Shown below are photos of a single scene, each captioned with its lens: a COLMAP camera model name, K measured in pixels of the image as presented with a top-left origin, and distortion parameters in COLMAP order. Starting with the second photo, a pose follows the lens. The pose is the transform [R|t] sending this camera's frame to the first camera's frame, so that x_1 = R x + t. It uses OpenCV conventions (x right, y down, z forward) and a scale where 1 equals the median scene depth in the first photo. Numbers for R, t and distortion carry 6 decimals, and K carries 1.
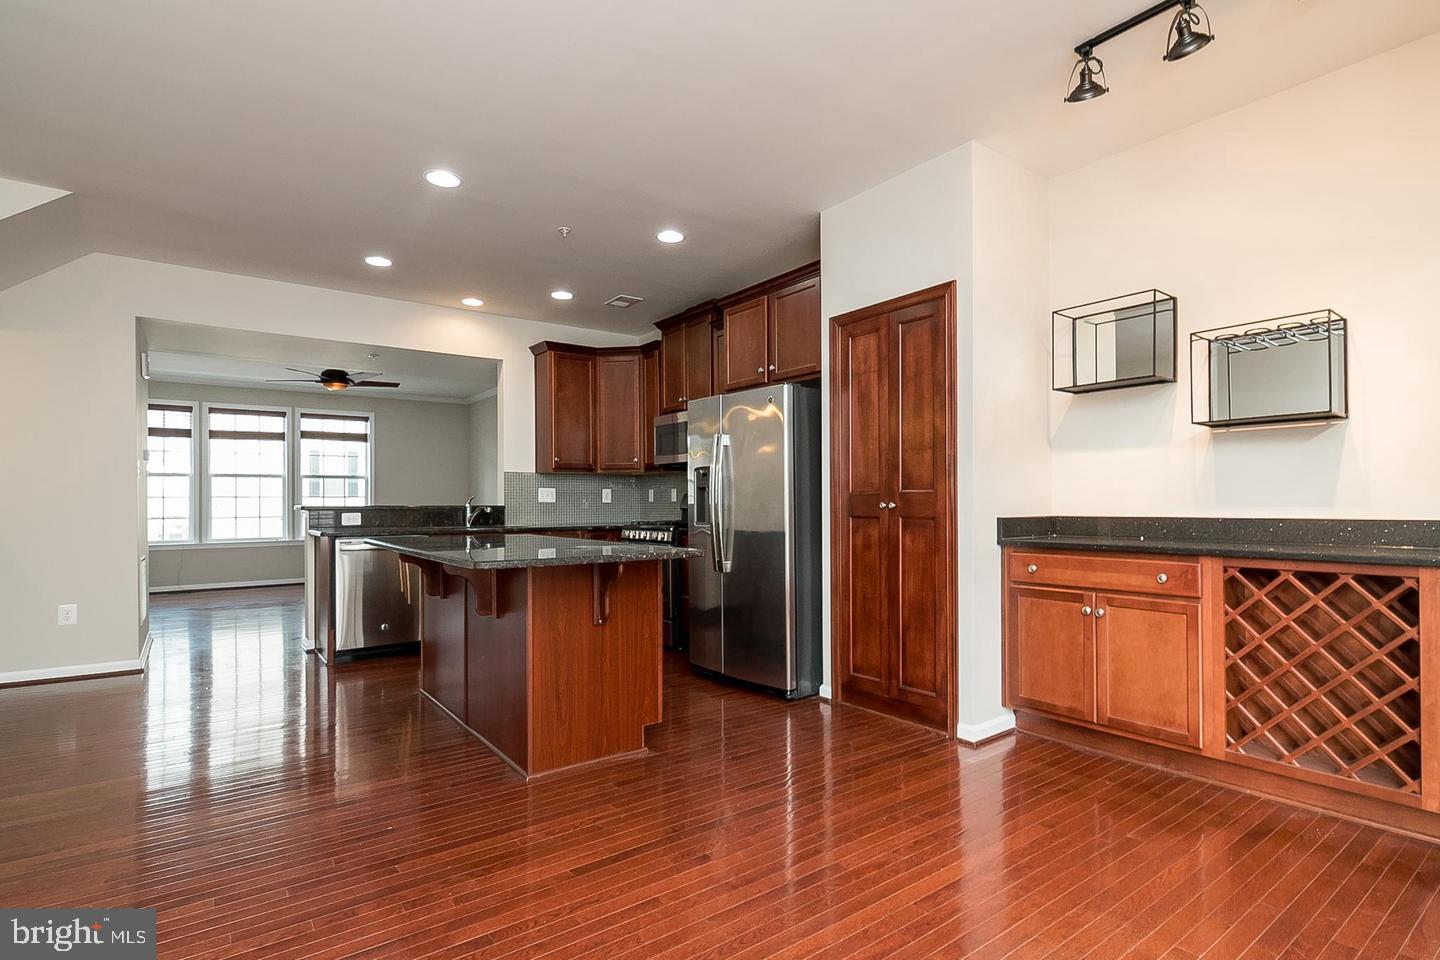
lens RADIAL K [[710.2, 0, 725.5], [0, 710.2, 498.6], [0, 0, 1]] dist [0.011098, -0.012308]
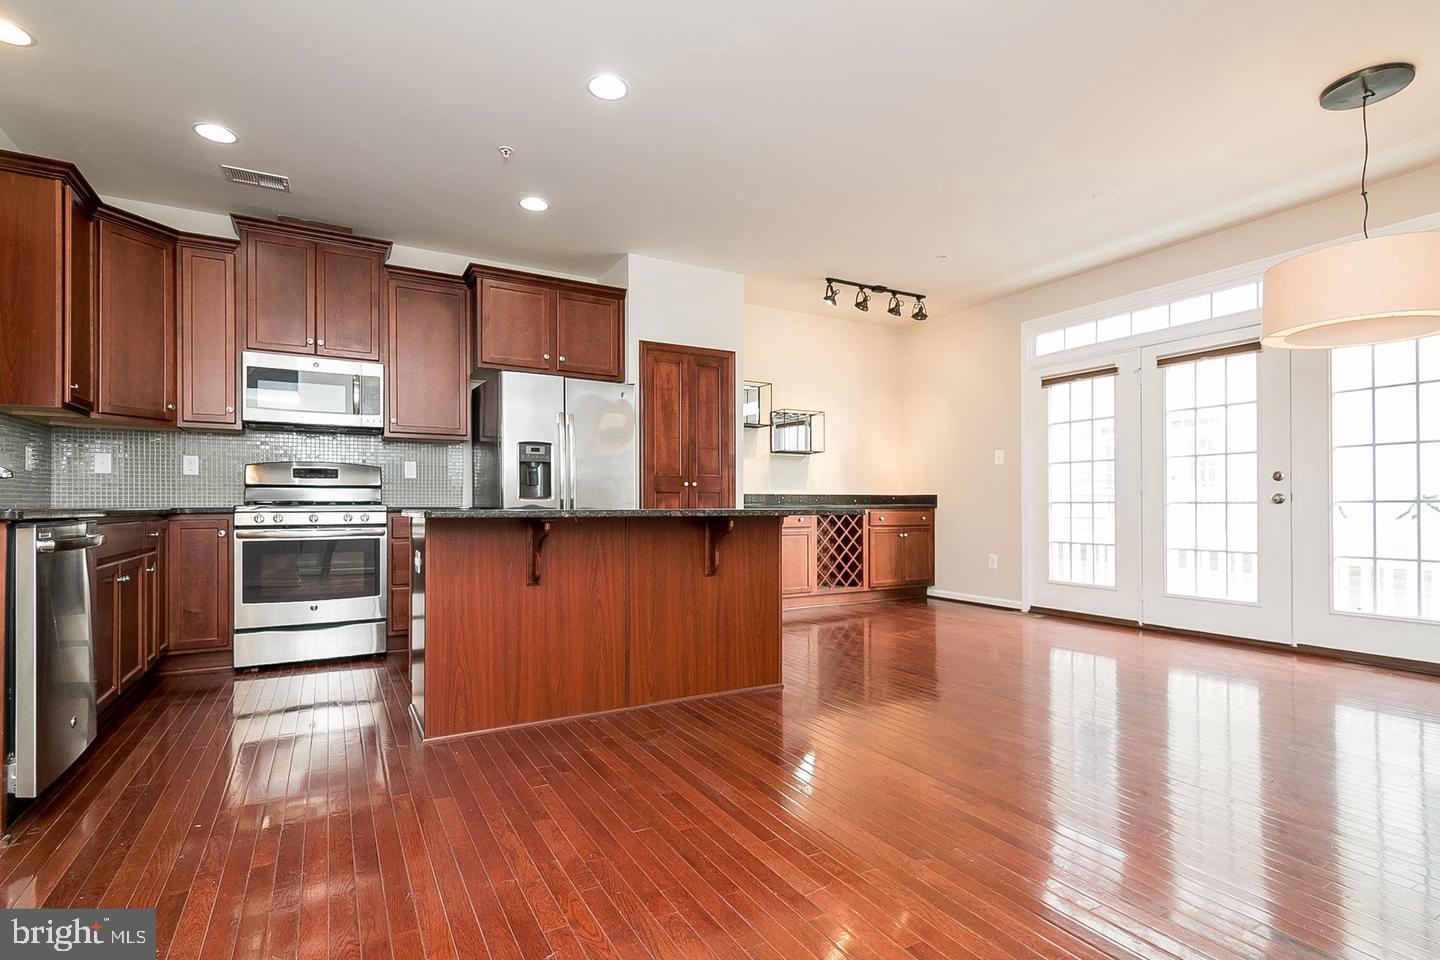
lens RADIAL K [[699.1, 0, 733.5], [0, 699.1, 505.0], [0, 0, 1]] dist [0.004231, -0.000759]
pose [[0.114157, 0.005504, 0.993447, -1.143245], [-0.005492, 0.999973, -0.004910, 0.056796], [-0.993448, -0.004895, 0.114184, 0.701862]]
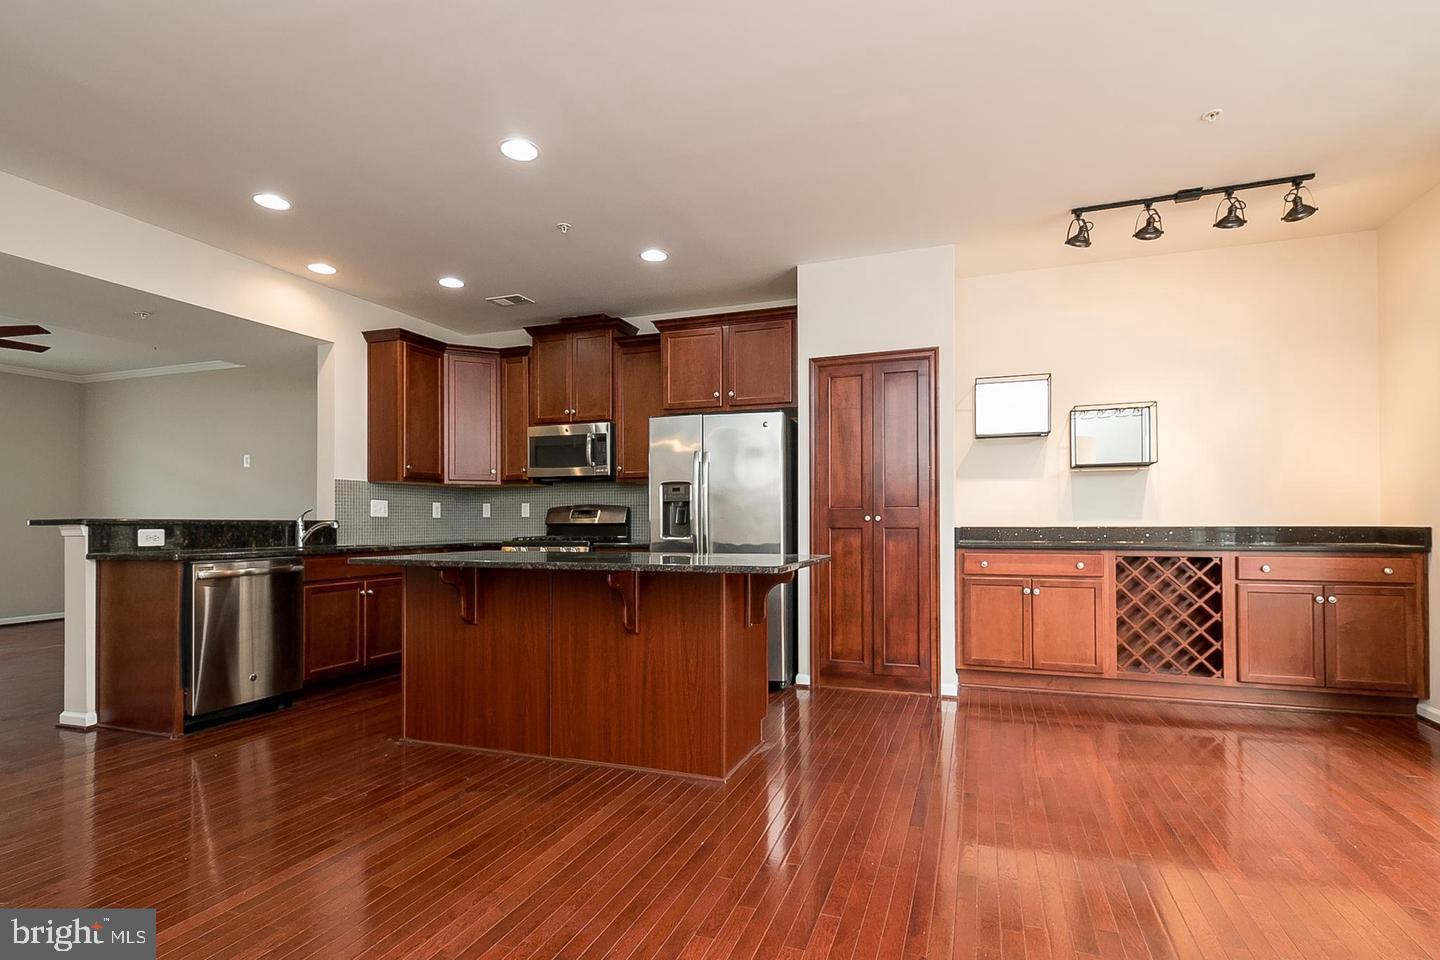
lens RADIAL K [[705.2, 0, 727.5], [0, 705.2, 515.1], [0, 0, 1]] dist [0.009292, -0.000968]
pose [[0.834513, 0.007577, 0.550937, -0.621352], [-0.004045, 0.999963, -0.007625, 0.013453], [-0.550974, 0.004134, 0.834512, 0.110446]]
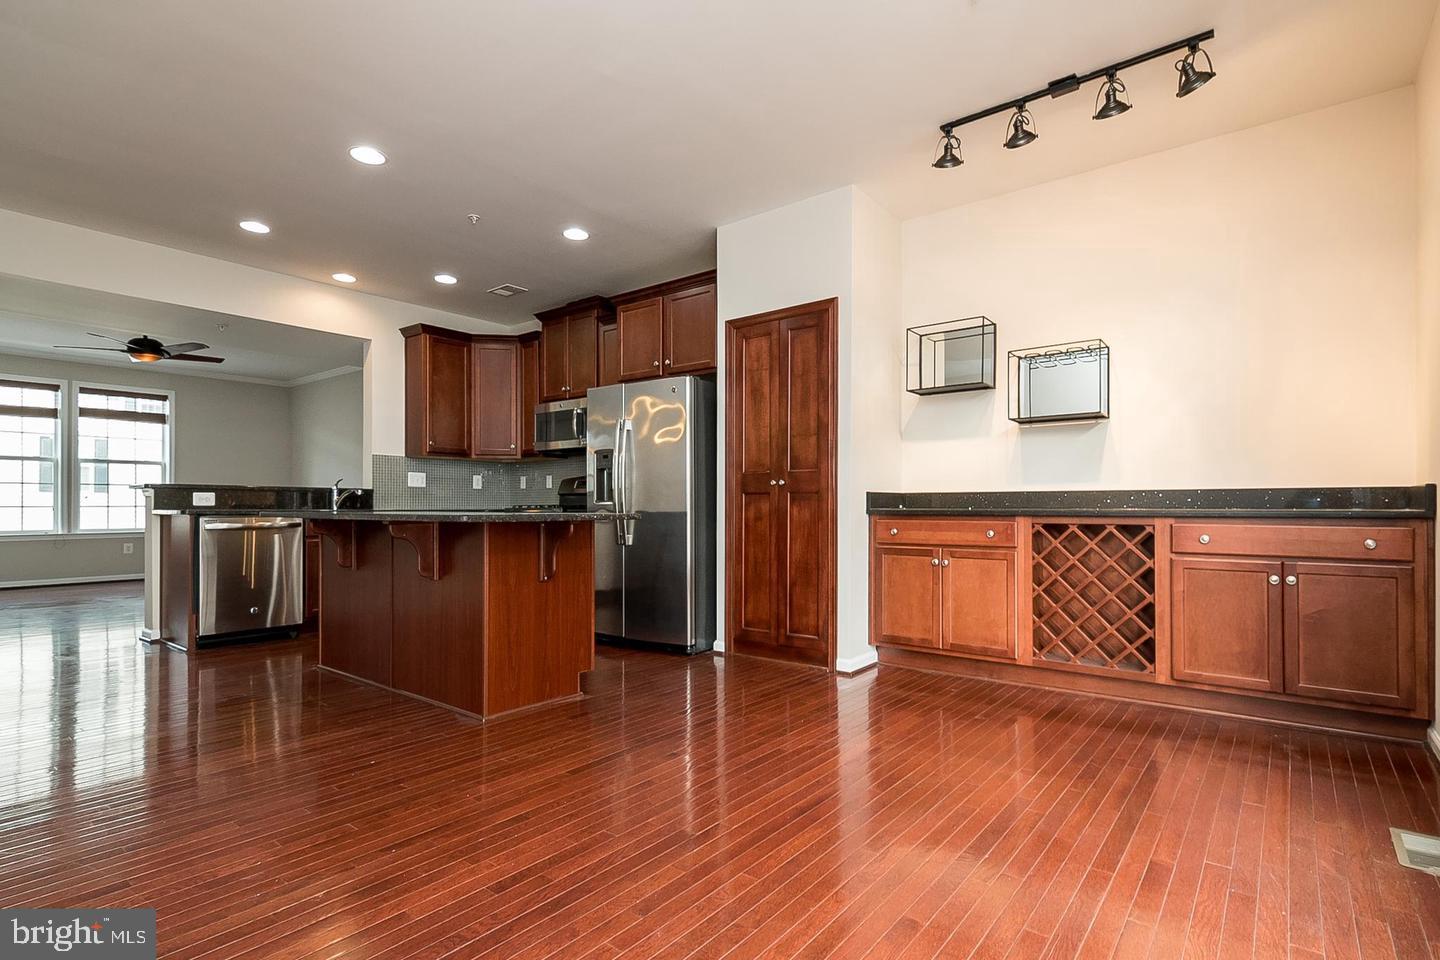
lens RADIAL K [[706.9, 0, 726.9], [0, 706.9, 505.3], [0, 0, 1]] dist [0.010184, -0.001237]
pose [[0.966363, 0.006483, 0.257100, -0.147603], [-0.007277, 0.999971, 0.002138, 0.043171], [-0.257079, -0.003937, 0.966382, -0.110183]]
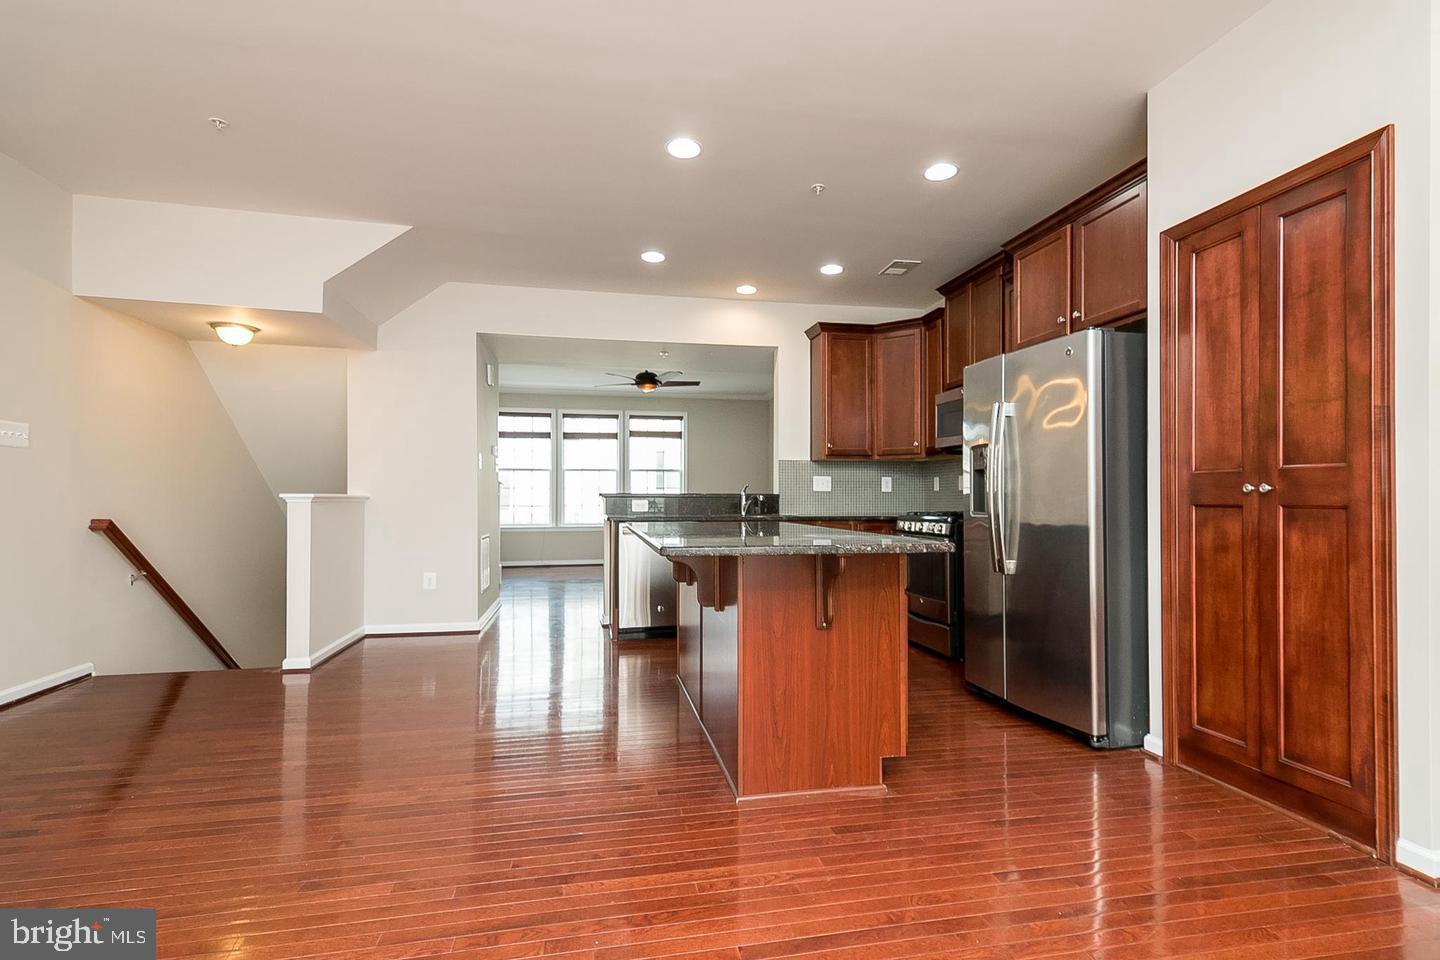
lens RADIAL K [[688.2, 0, 726.5], [0, 688.2, 491.7], [0, 0, 1]] dist [0.024652, -0.008416]
pose [[0.903508, 0.000920, -0.428570, 0.052251], [-0.002240, 0.999994, -0.002576, 0.014954], [0.428565, 0.003288, 0.903505, 0.172299]]
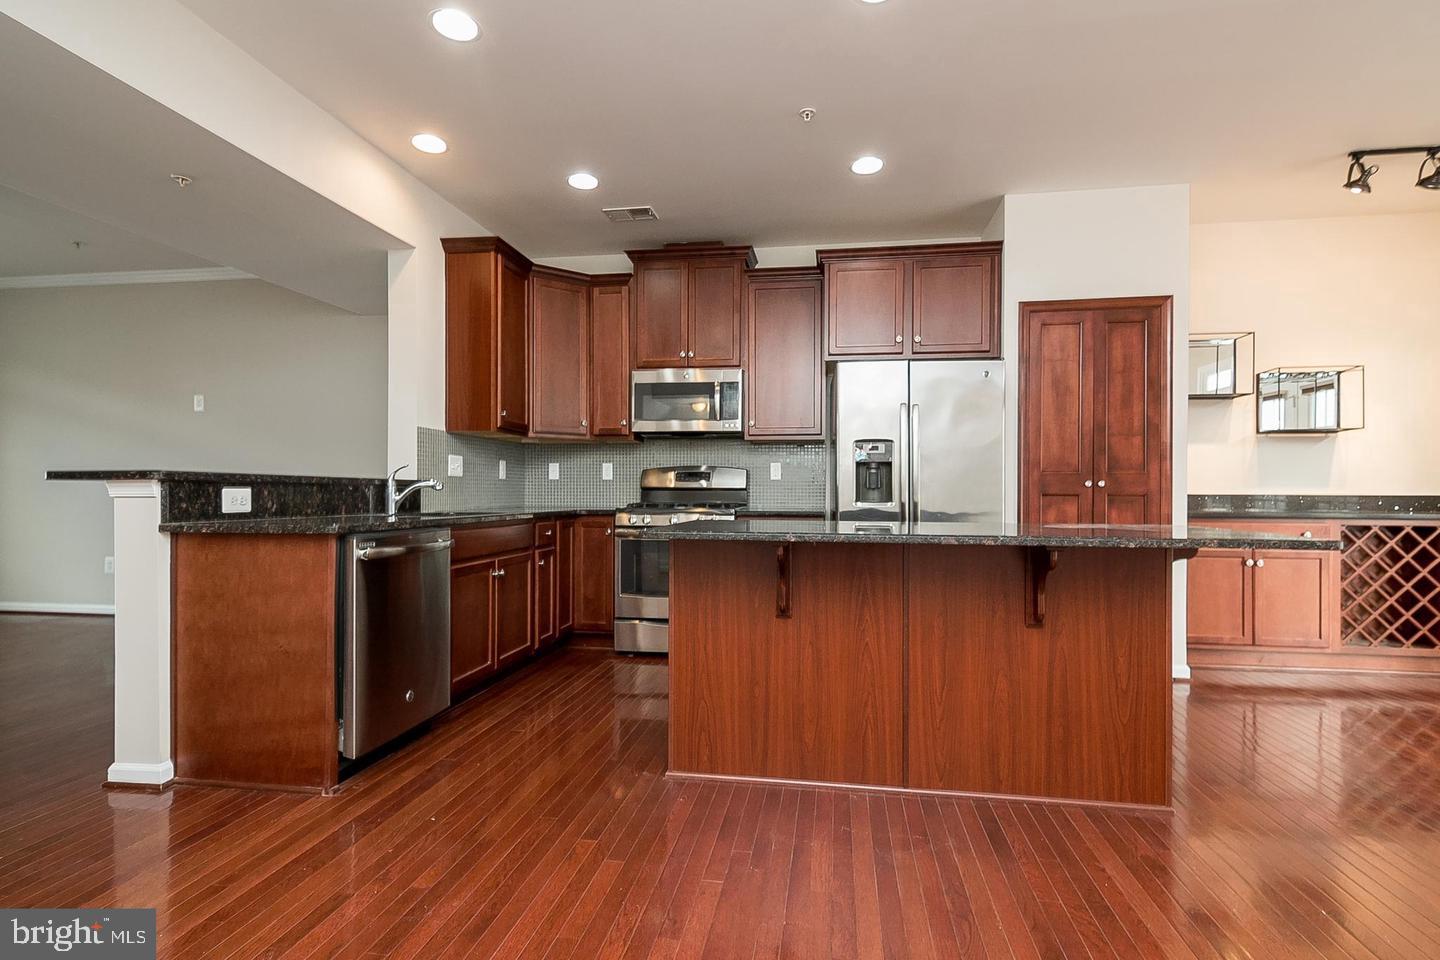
lens RADIAL K [[707.0, 0, 728.2], [0, 707.0, 491.4], [0, 0, 1]] dist [0.010146, -0.000974]
pose [[0.713038, 0.007939, 0.701080, -0.900105], [-0.012135, 0.999926, 0.001018, 0.025913], [-0.701020, -0.009233, 0.713082, 0.578644]]
